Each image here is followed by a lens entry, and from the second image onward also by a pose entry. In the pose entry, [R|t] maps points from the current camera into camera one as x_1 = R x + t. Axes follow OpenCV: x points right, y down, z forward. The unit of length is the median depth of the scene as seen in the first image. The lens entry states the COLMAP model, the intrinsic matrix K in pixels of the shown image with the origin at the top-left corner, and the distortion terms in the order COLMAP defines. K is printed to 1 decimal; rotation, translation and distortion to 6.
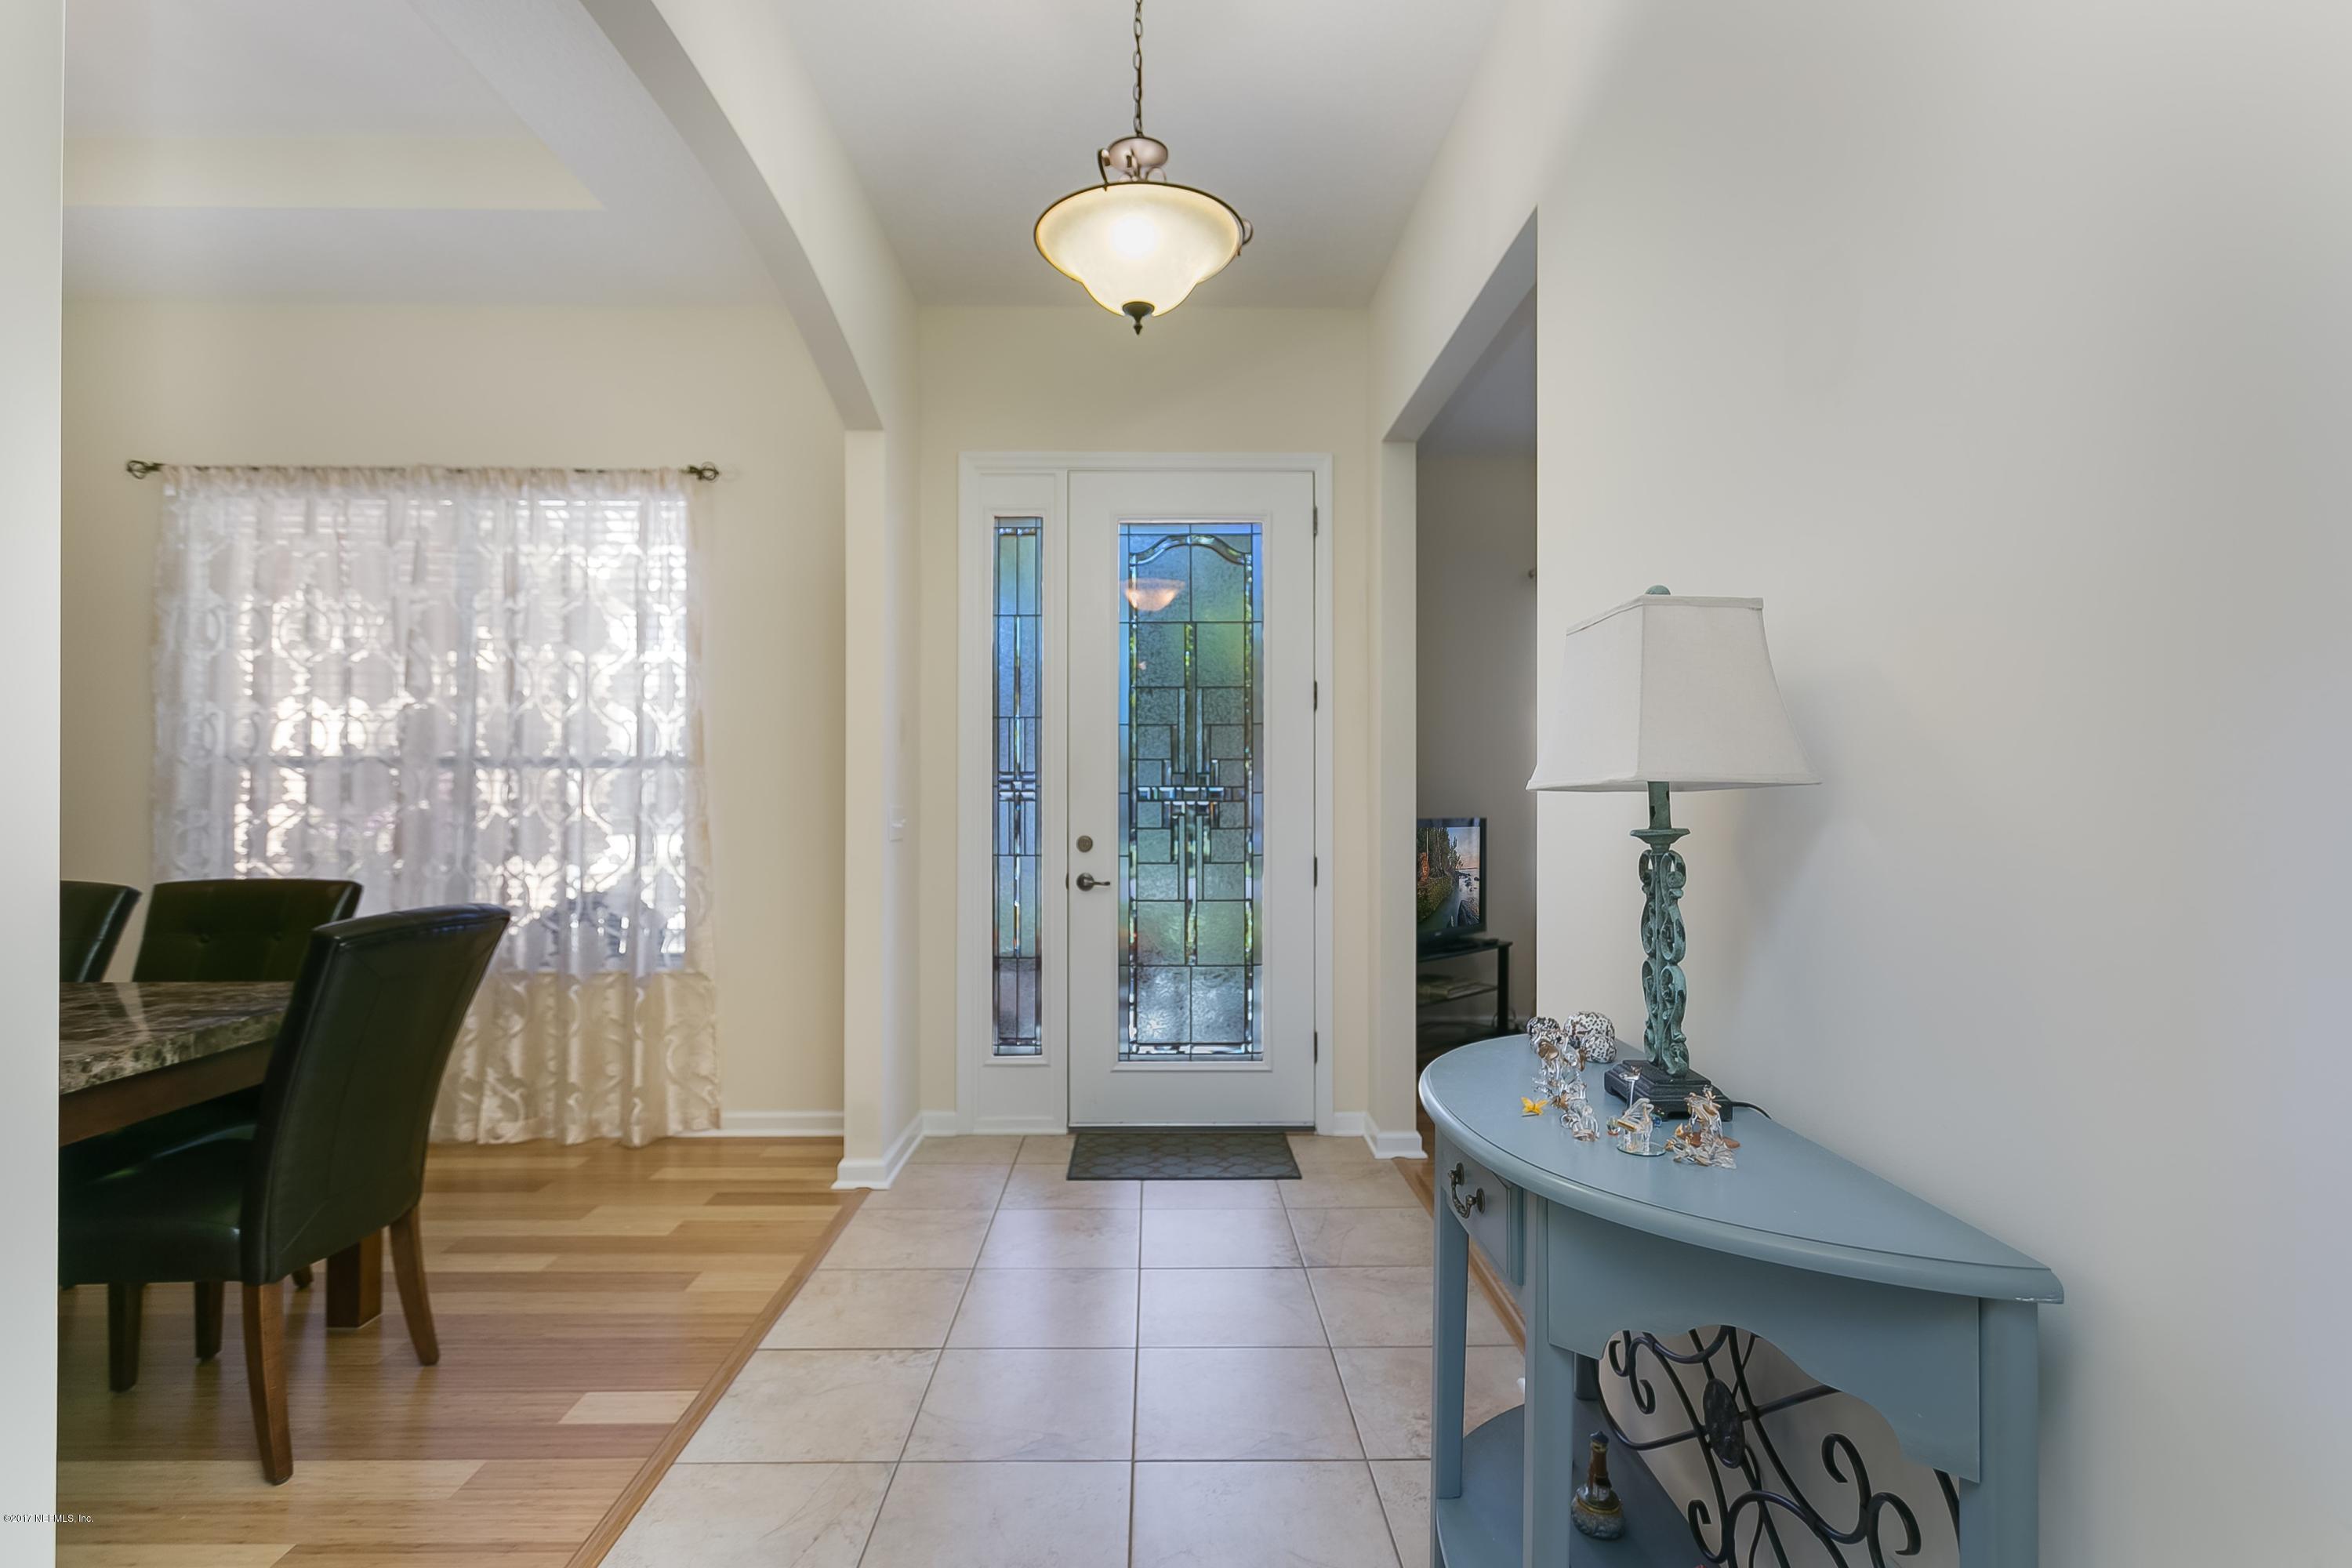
lens RADIAL K [[1138.9, 0, 1170.8], [0, 1138.9, 787.8], [0, 0, 1]] dist [-0.000392, -0.000607]
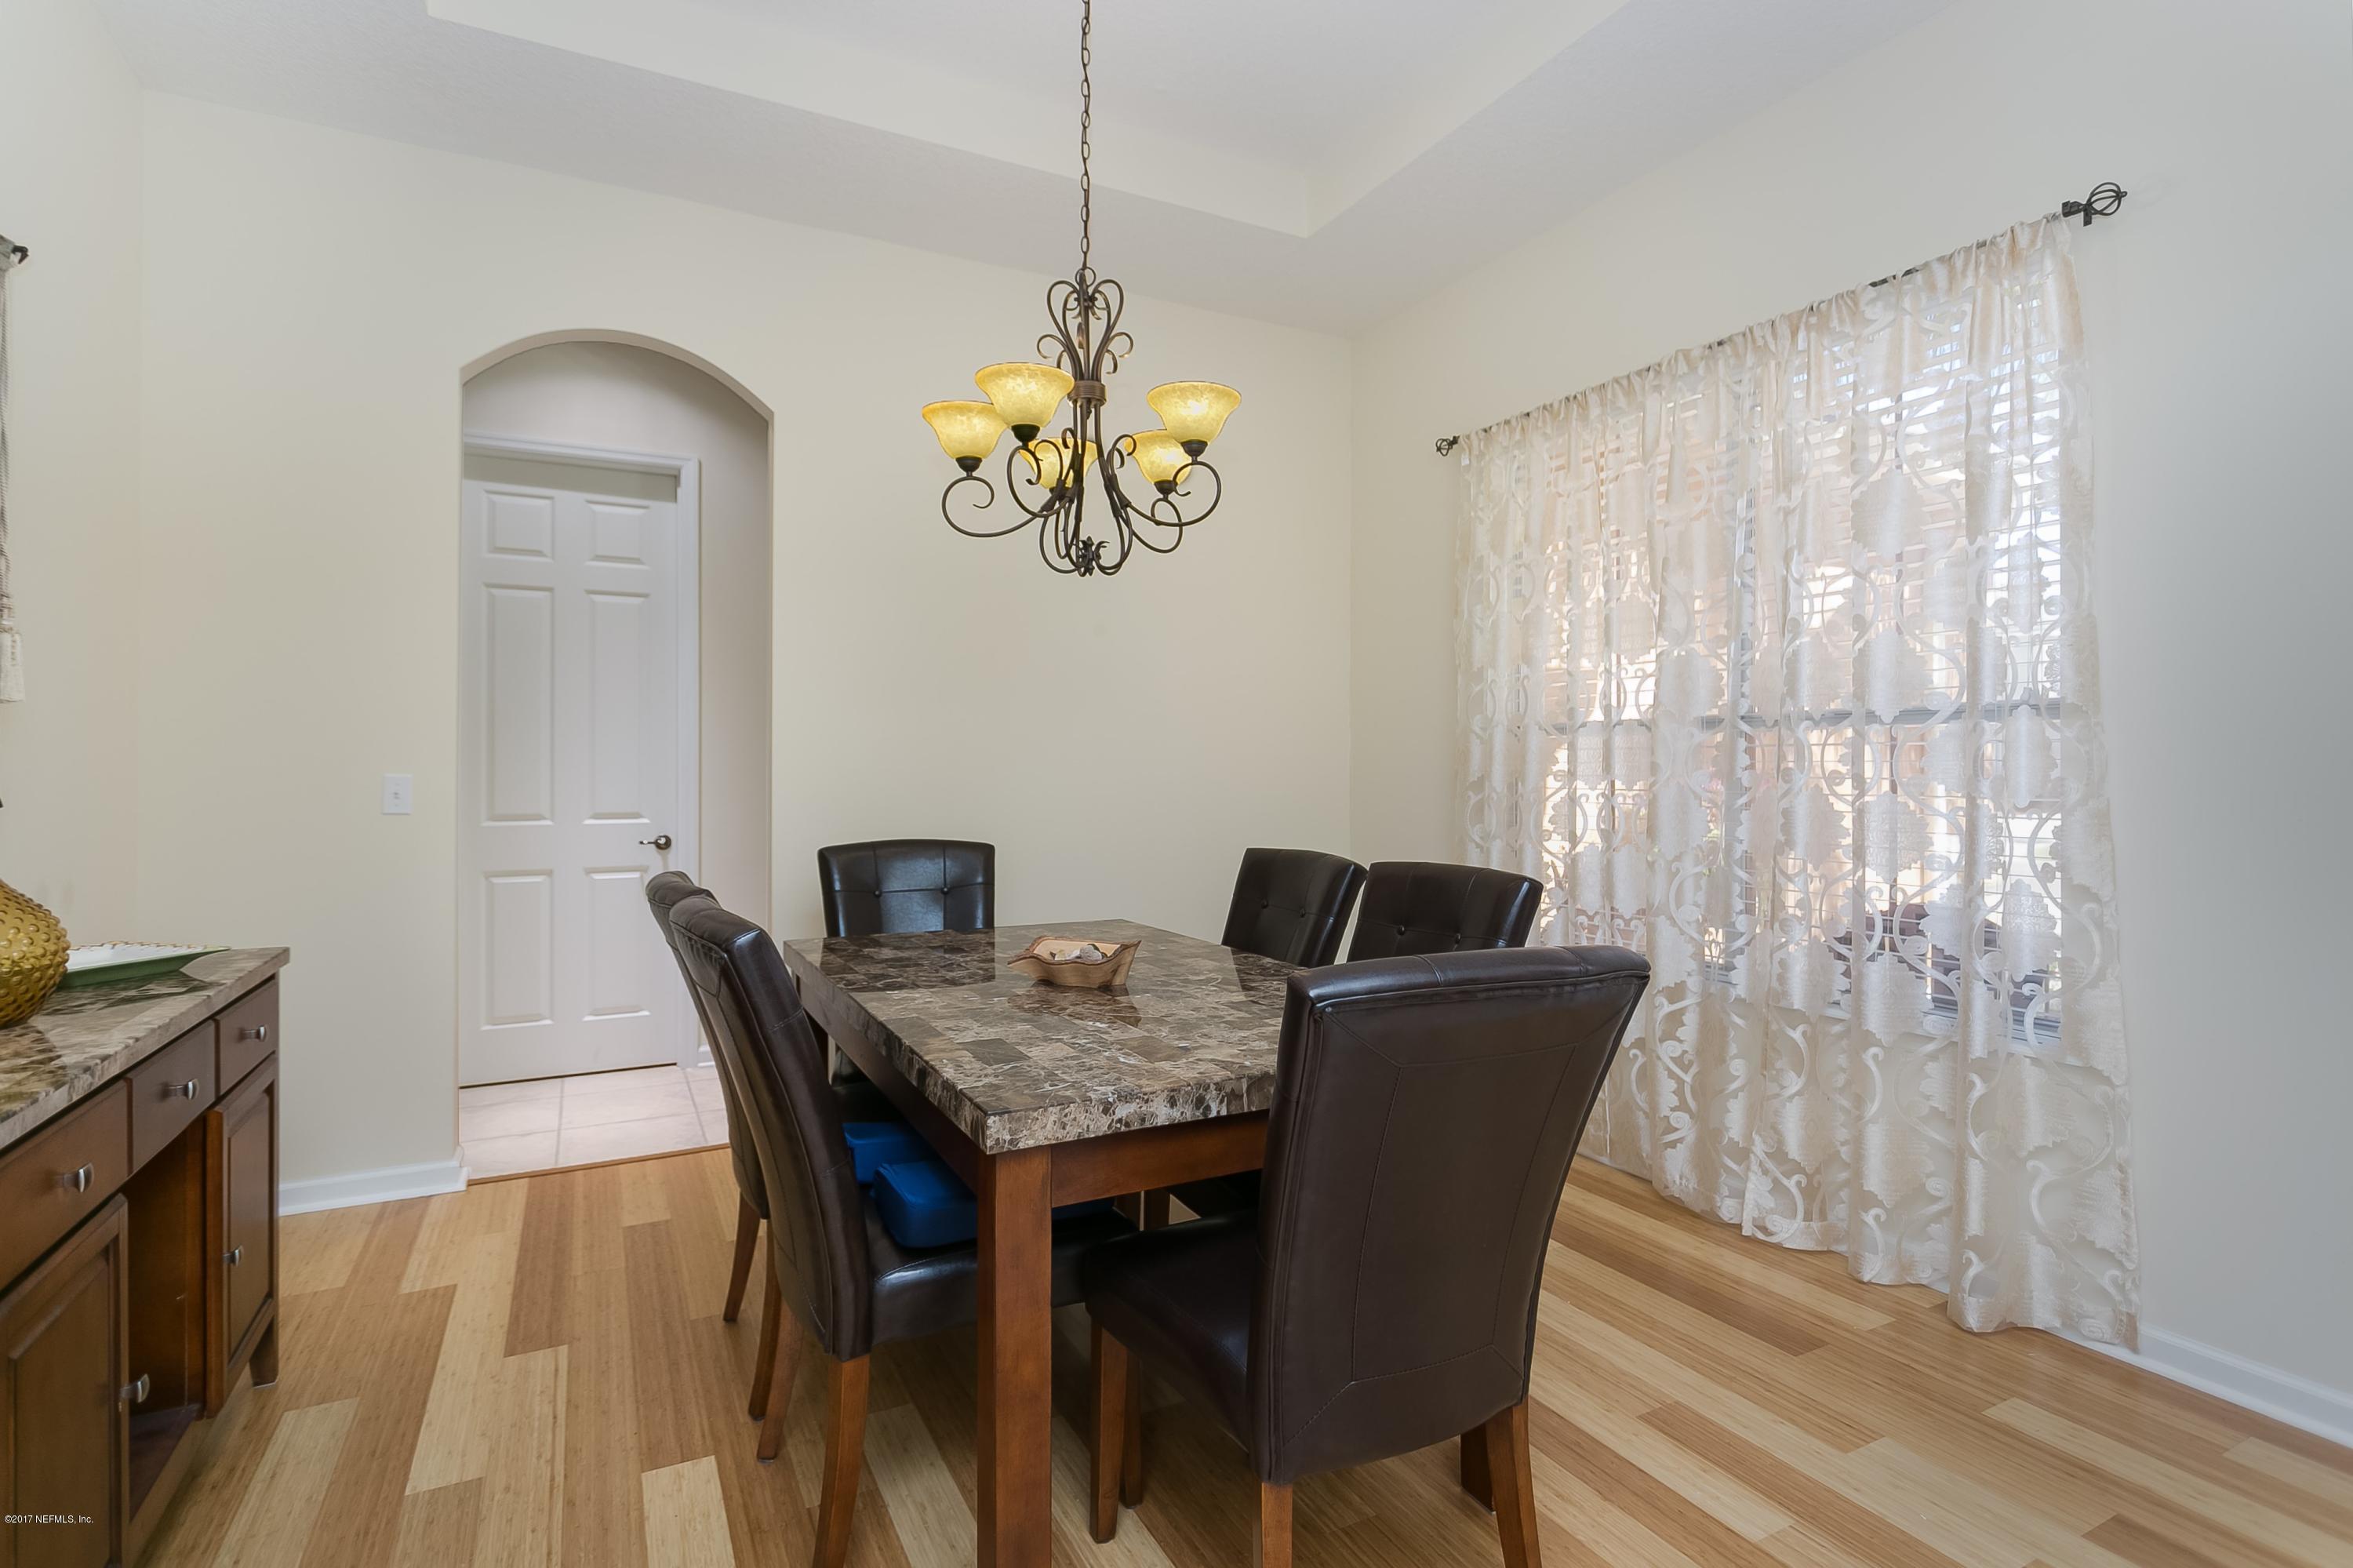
lens RADIAL K [[1139.4, 0, 1168.4], [0, 1139.4, 766.8], [0, 0, 1]] dist [-0.000392, -0.000607]
pose [[0.447822, -0.003767, -0.894115, -0.106280], [0.009358, 0.999956, 0.000474, 0.003832], [0.894074, -0.008580, 0.447838, 0.323468]]
